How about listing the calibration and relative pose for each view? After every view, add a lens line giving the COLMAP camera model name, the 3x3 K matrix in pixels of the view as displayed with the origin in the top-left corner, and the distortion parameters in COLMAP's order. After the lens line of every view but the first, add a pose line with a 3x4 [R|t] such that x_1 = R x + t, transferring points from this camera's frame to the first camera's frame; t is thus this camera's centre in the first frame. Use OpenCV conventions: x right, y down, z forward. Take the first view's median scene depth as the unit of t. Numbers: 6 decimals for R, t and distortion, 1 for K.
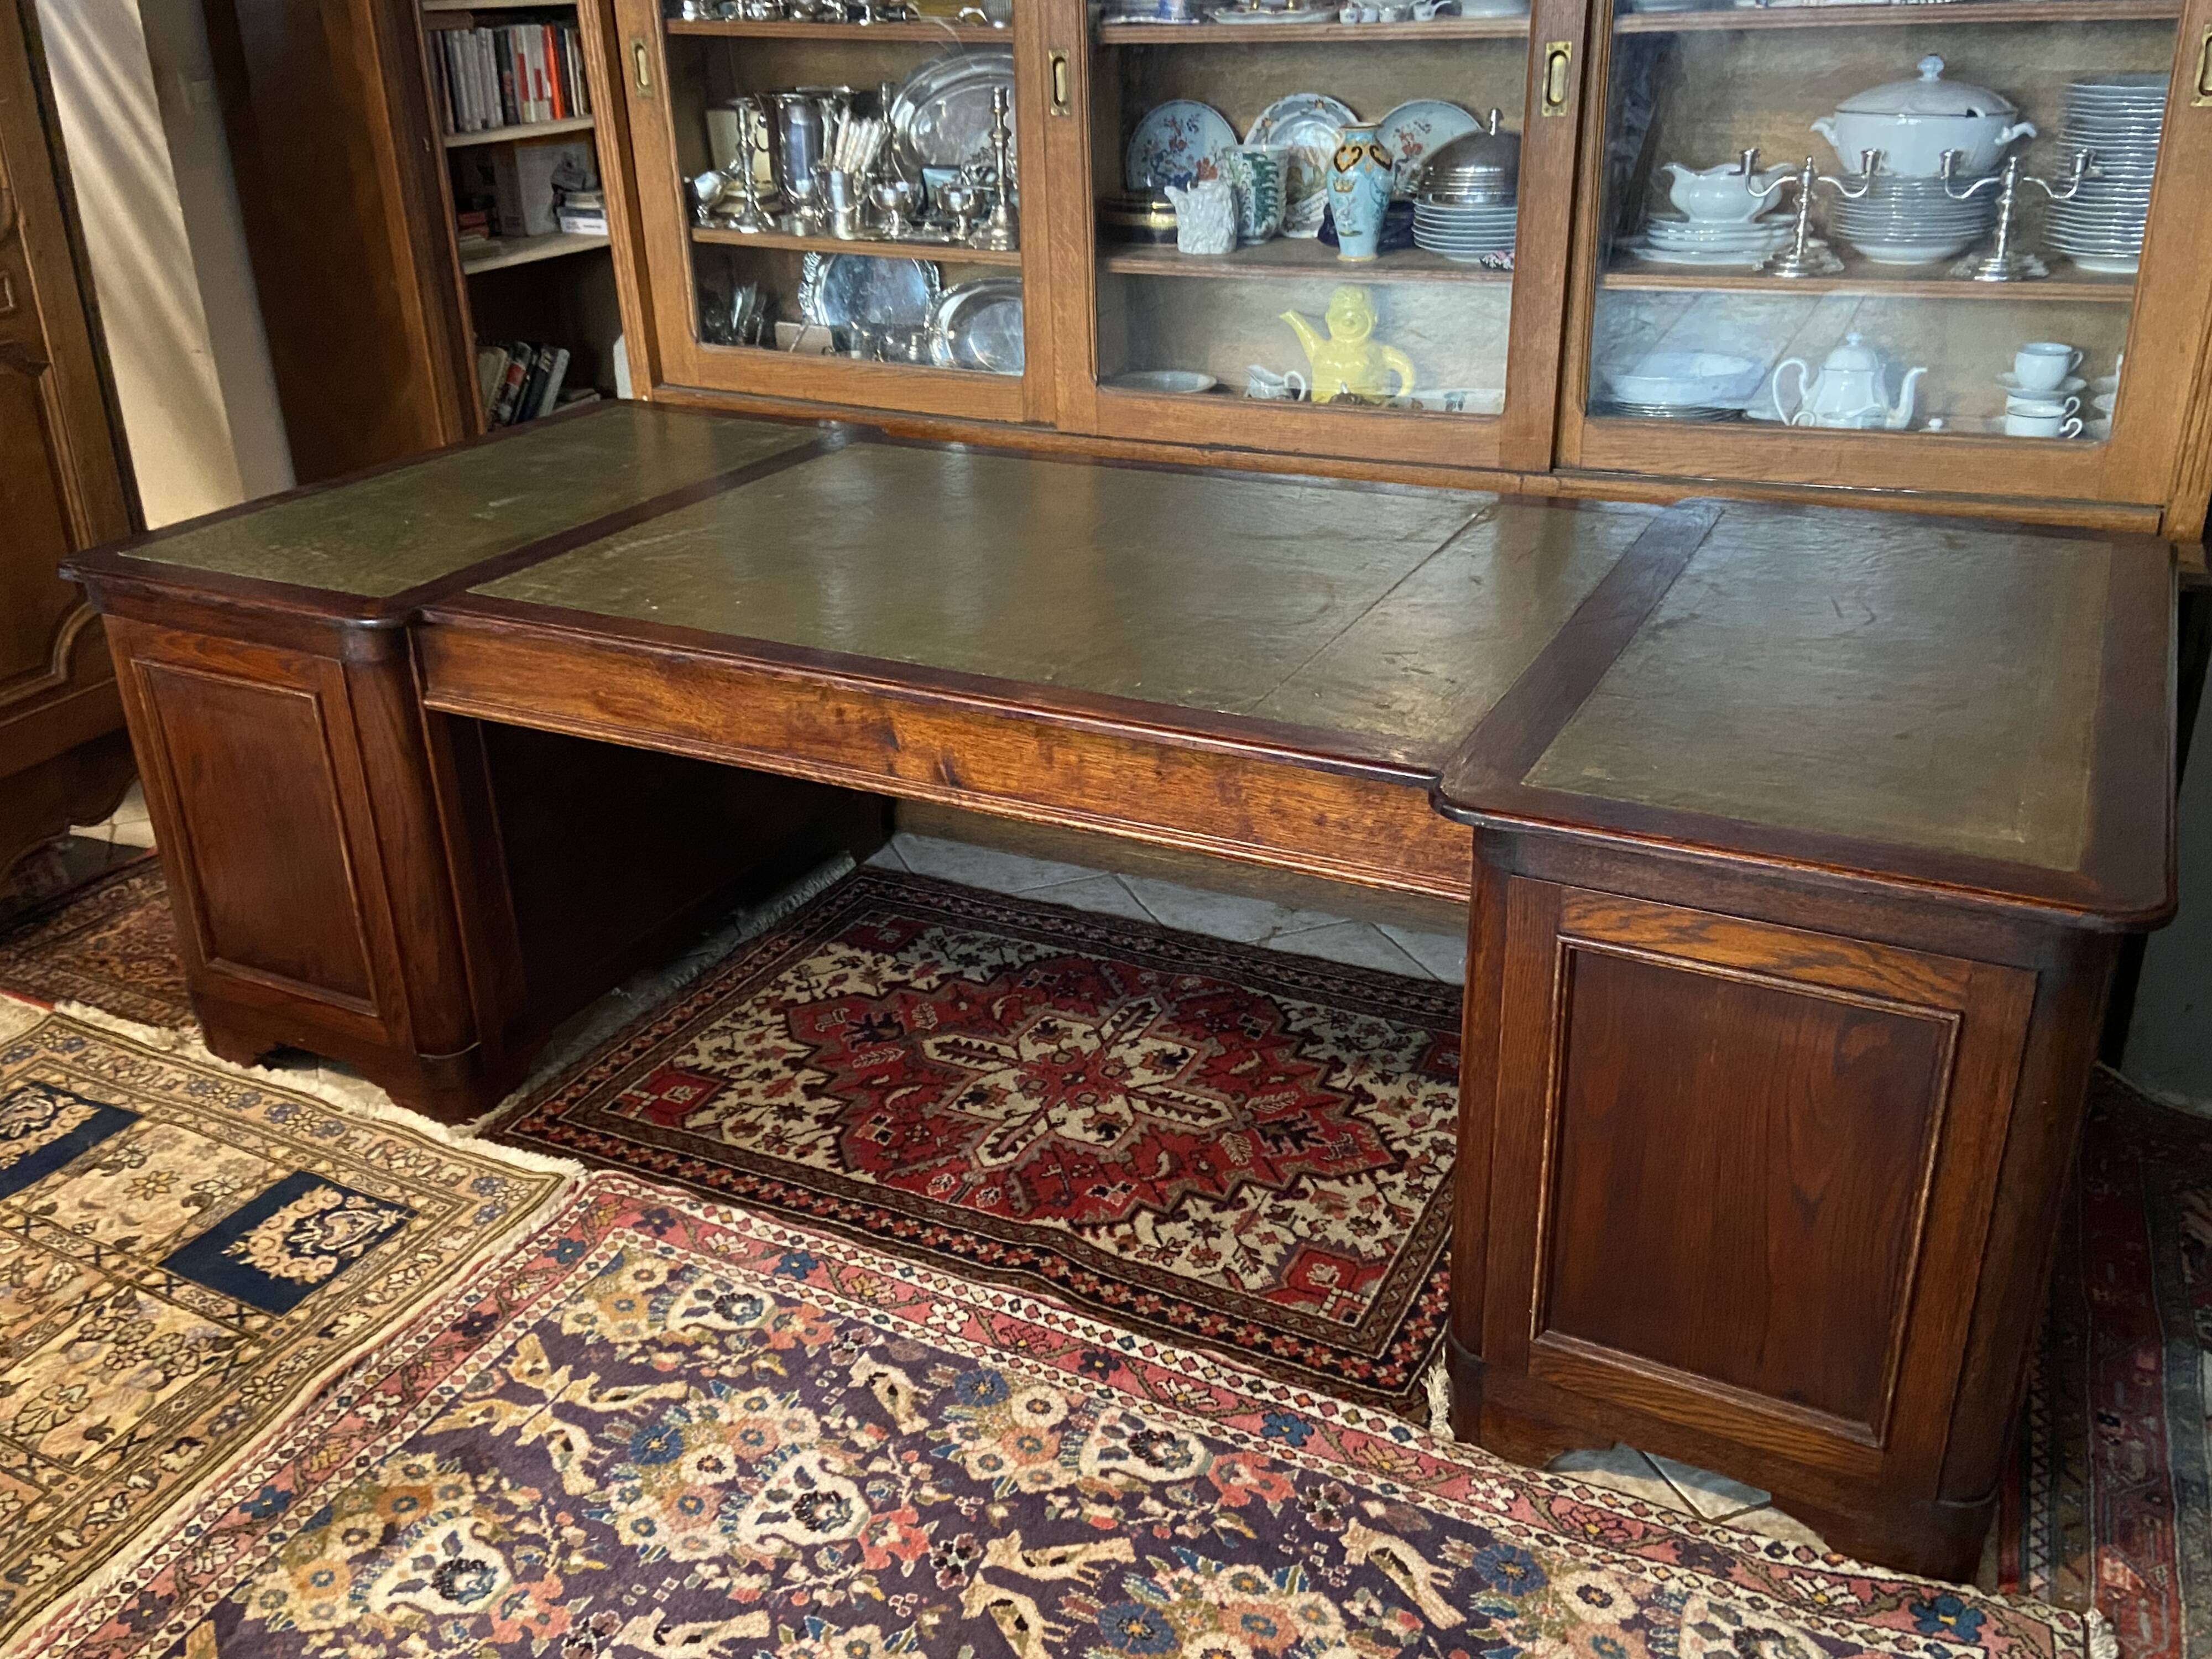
lens RADIAL K [[1916.0, 0, 1062.6], [0, 1916.0, 795.1], [0, 0, 1]] dist [0.133513, -0.177390]
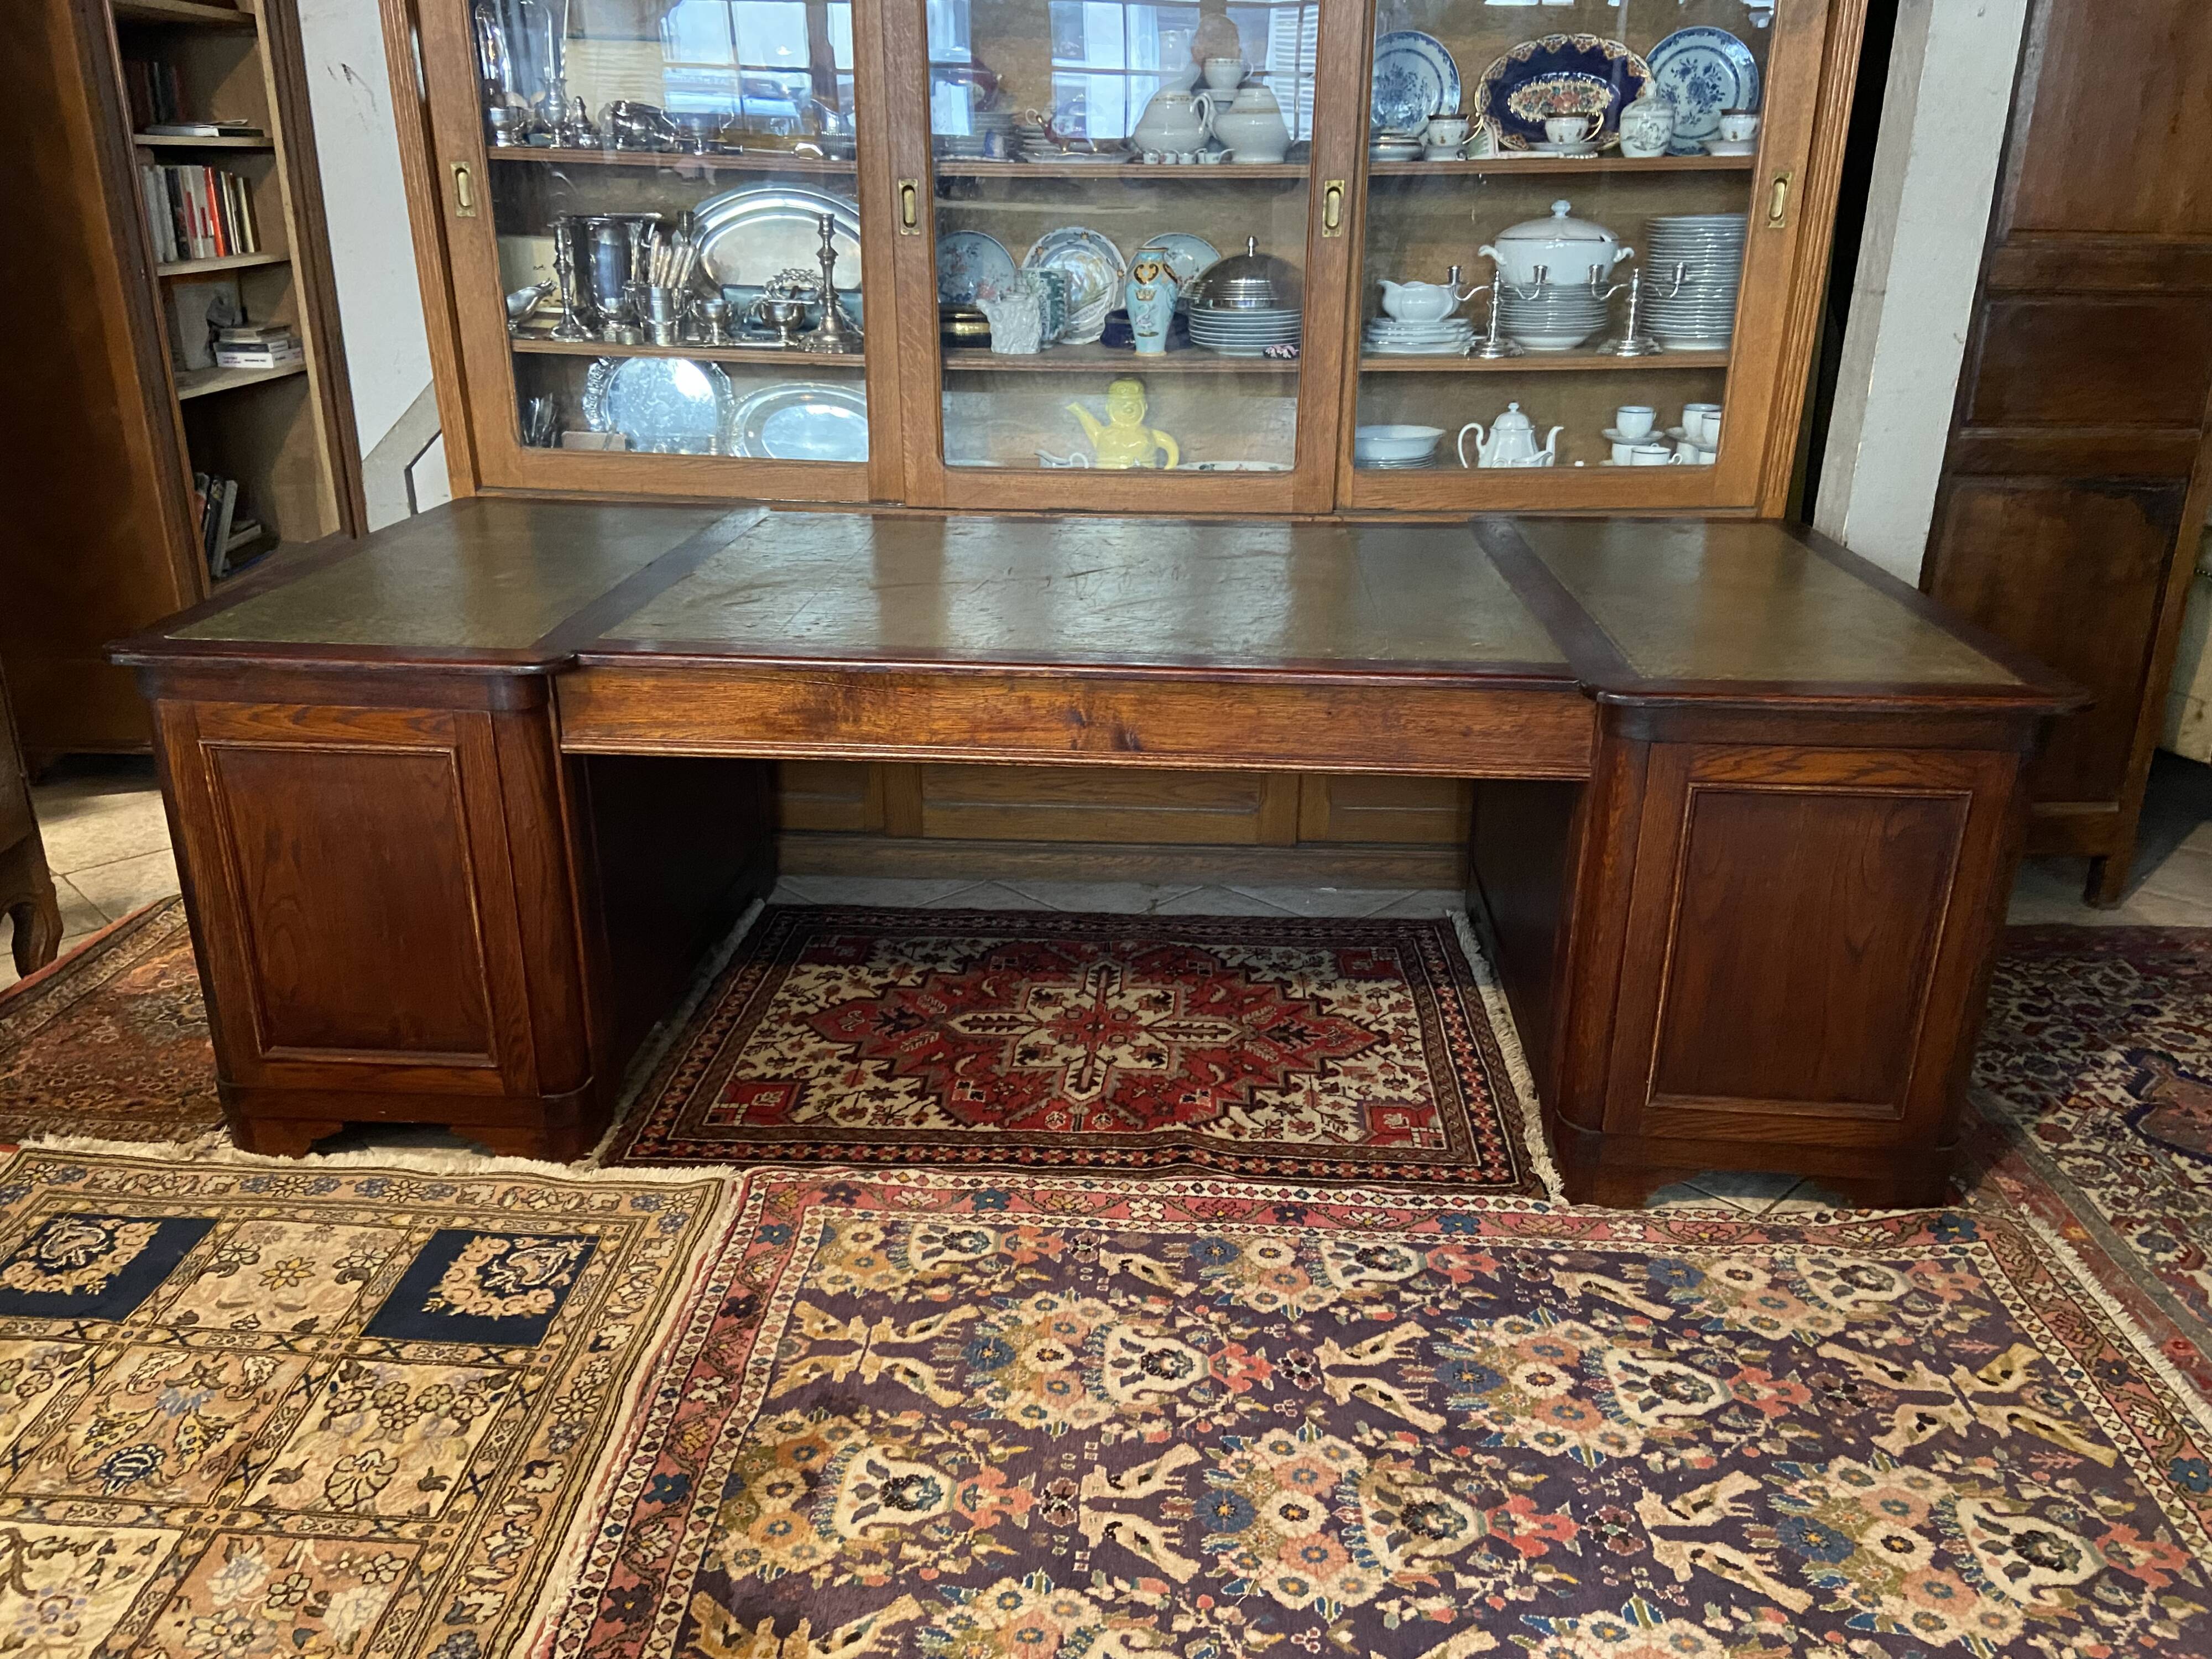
lens RADIAL K [[1676.1, 0, 1084.8], [0, 1676.1, 820.2], [0, 0, 1]] dist [0.124522, -0.156519]
pose [[0.914197, -0.111614, 0.389597, -0.445030], [0.132201, 0.990873, -0.026343, 0.054924], [-0.383101, 0.075588, 0.920609, 0.050101]]
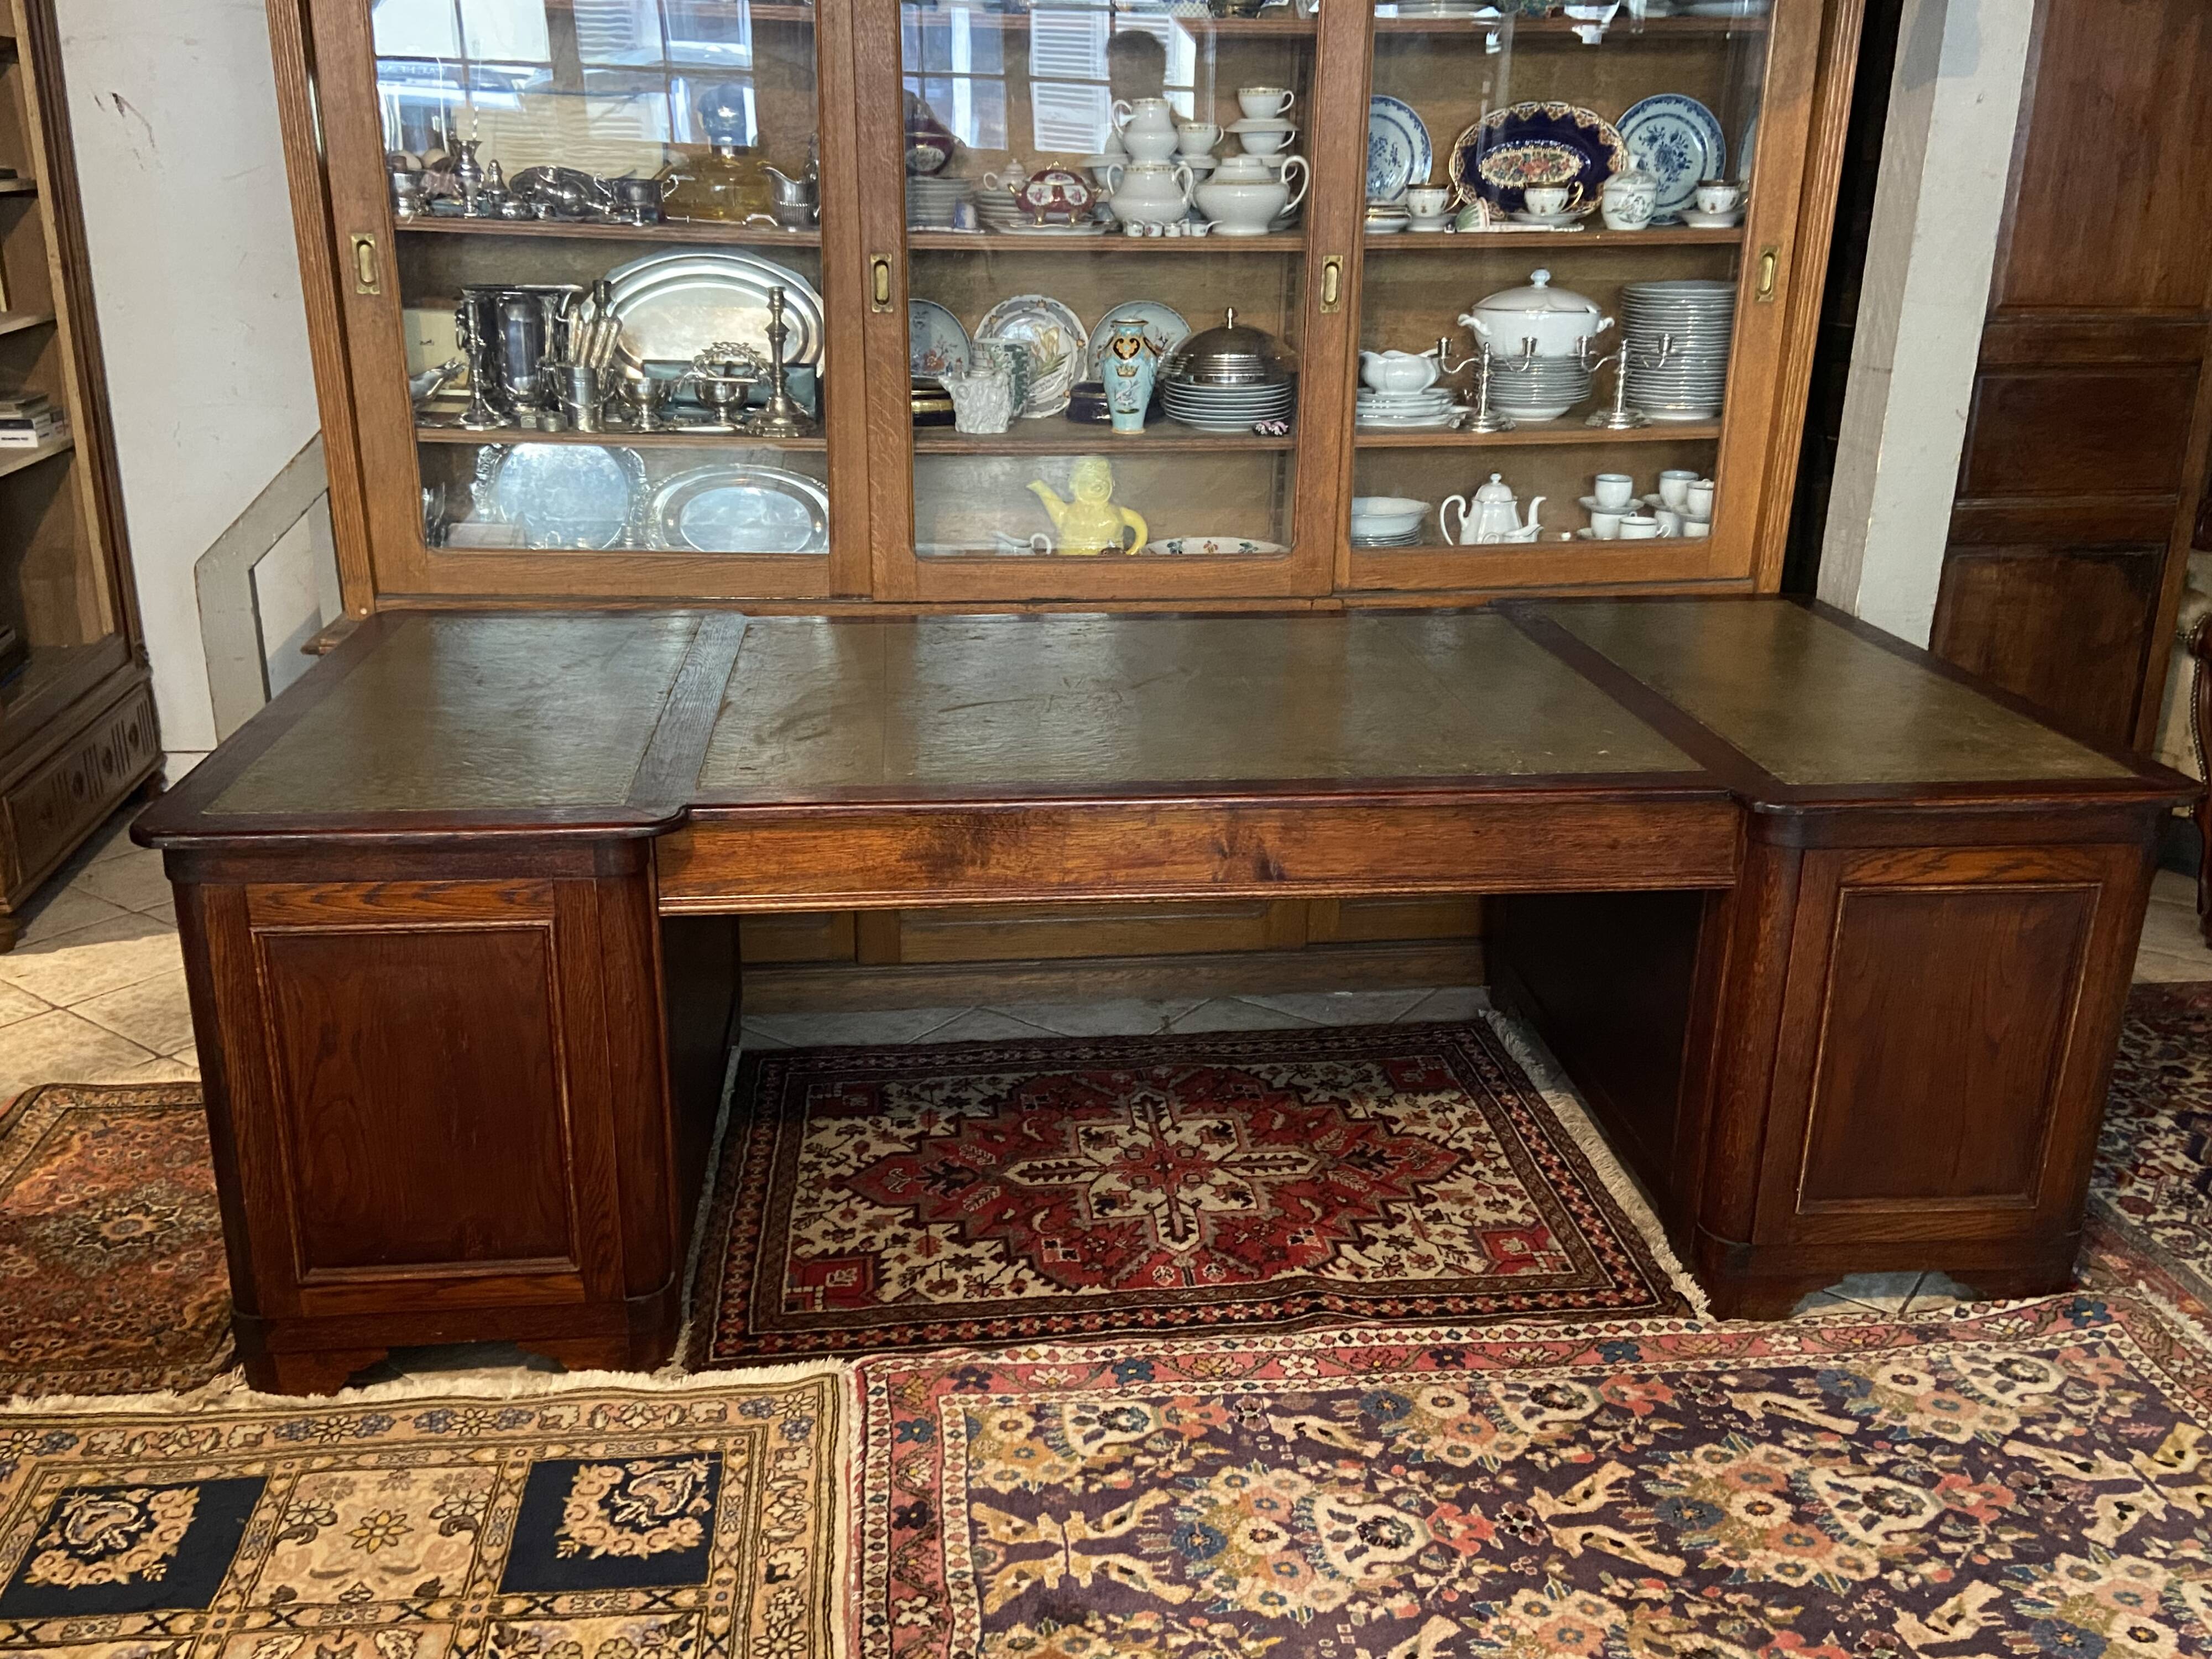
lens RADIAL K [[1935.7, 0, 1079.2], [0, 1935.7, 810.3], [0, 0, 1]] dist [0.128078, -0.161126]
pose [[0.834515, -0.139714, 0.532978, -0.680721], [0.187543, 0.981584, -0.036337, -0.022891], [-0.518085, 0.130280, 0.845349, 0.077538]]
